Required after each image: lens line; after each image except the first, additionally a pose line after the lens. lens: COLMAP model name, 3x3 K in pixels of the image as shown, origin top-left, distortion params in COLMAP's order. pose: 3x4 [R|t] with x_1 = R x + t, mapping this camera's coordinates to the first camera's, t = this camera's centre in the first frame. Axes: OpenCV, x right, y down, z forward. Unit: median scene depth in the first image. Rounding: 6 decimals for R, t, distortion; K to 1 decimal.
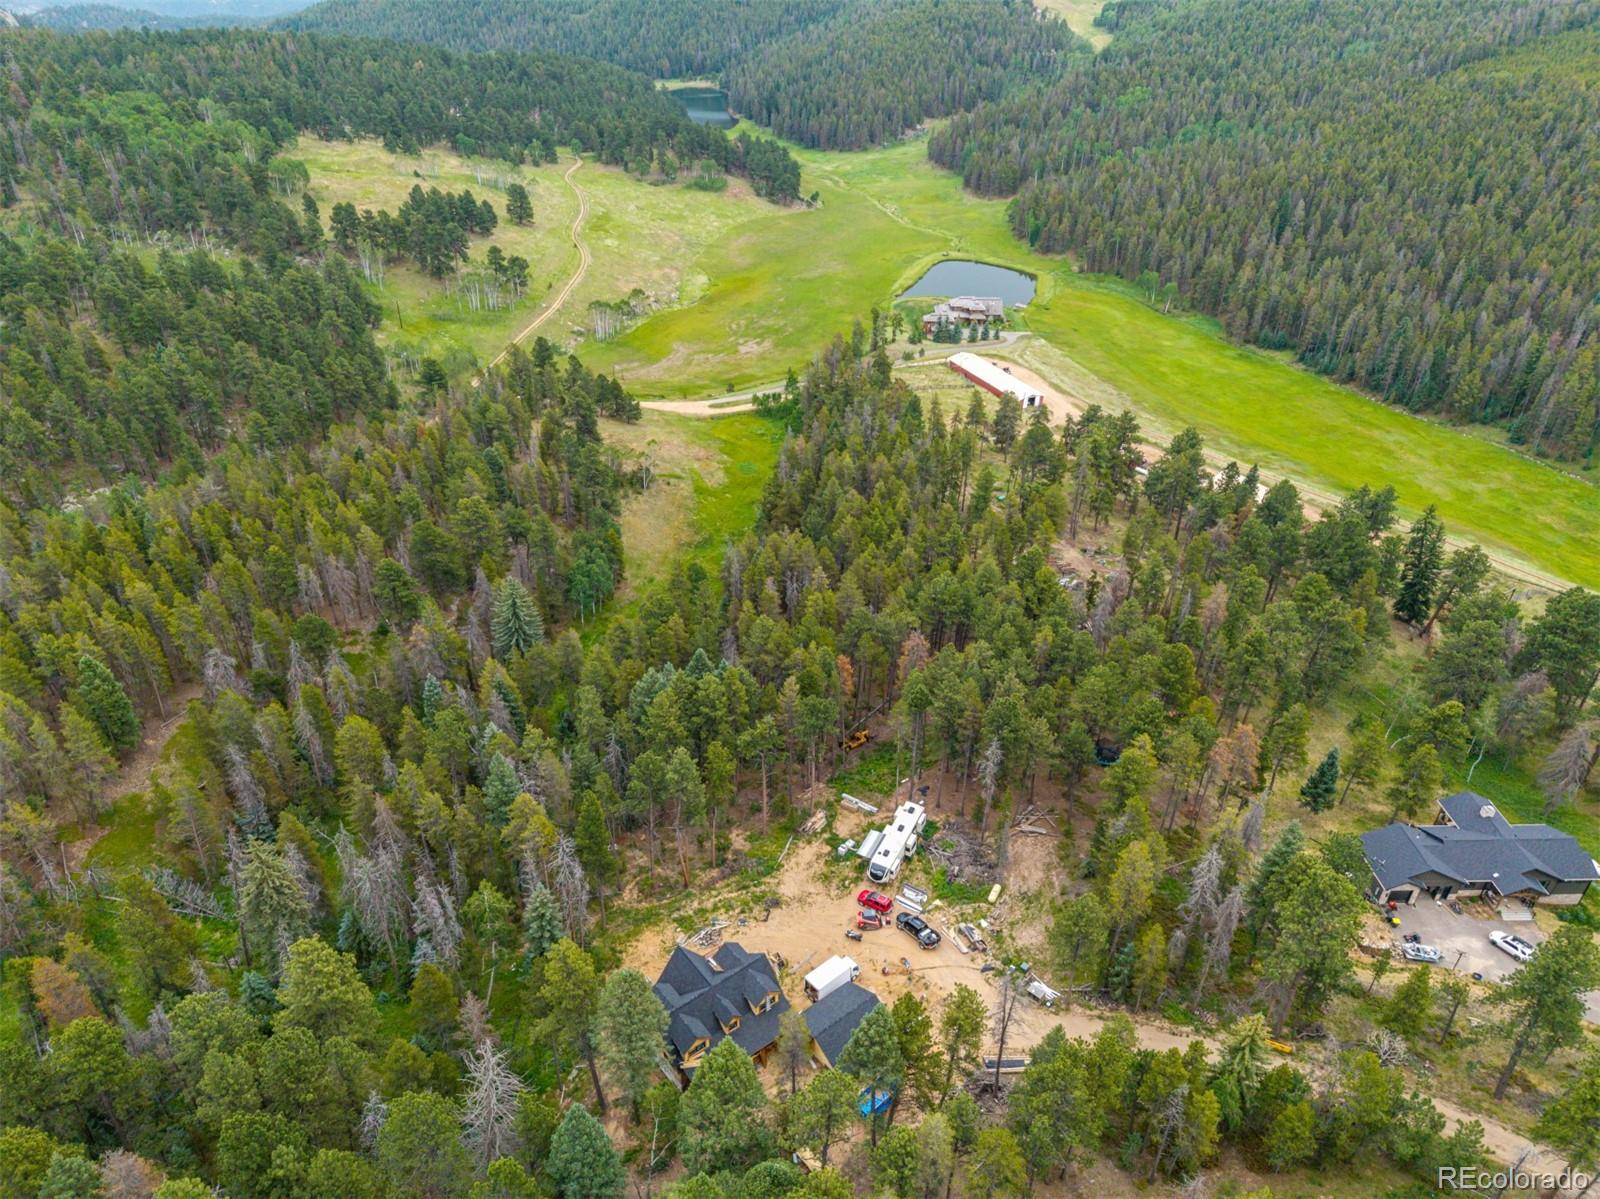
lens RADIAL K [[1069.6, 0, 796.4], [0, 1069.6, 595.1], [0, 0, 1]] dist [0.019025, -0.012683]
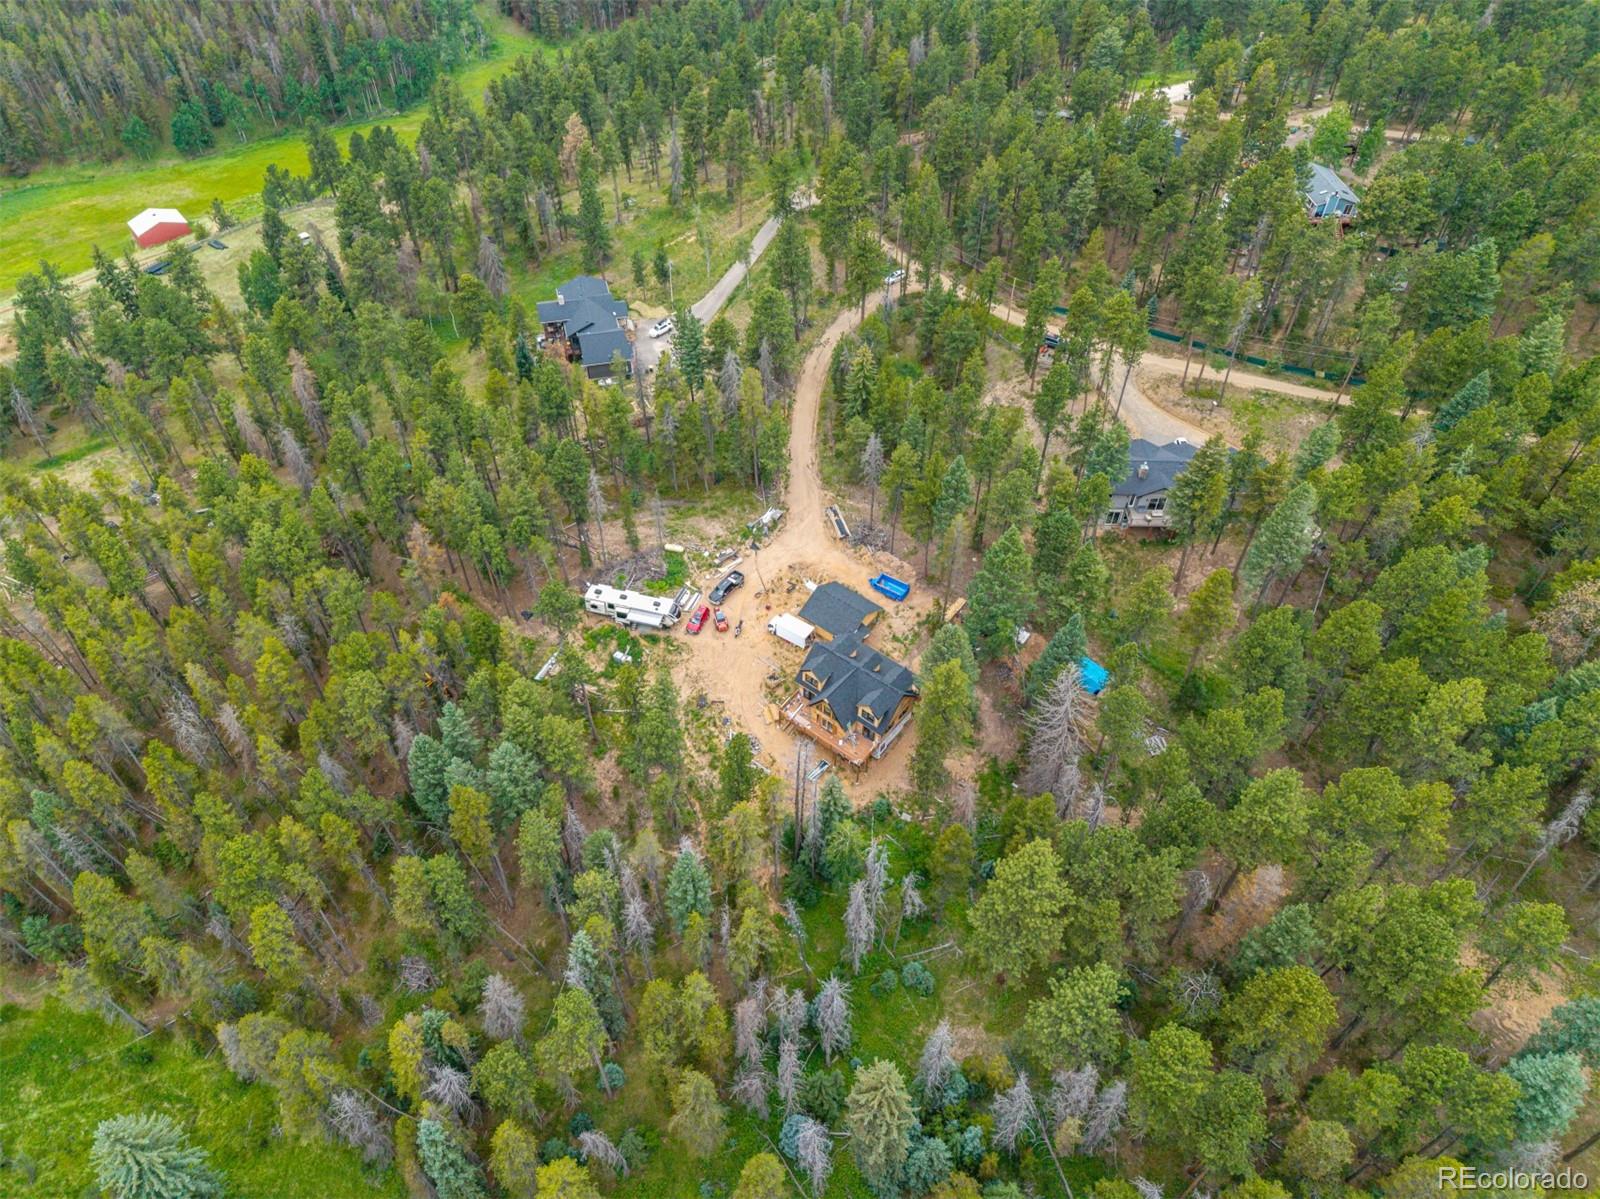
lens RADIAL K [[1069.6, 0, 793.1], [0, 1069.6, 592.5], [0, 0, 1]] dist [0.019025, -0.012683]
pose [[-0.205316, -0.728920, 0.653086, -0.184192], [0.511365, 0.489071, 0.706622, -0.132878], [-0.834476, 0.479046, 0.272330, 0.161044]]
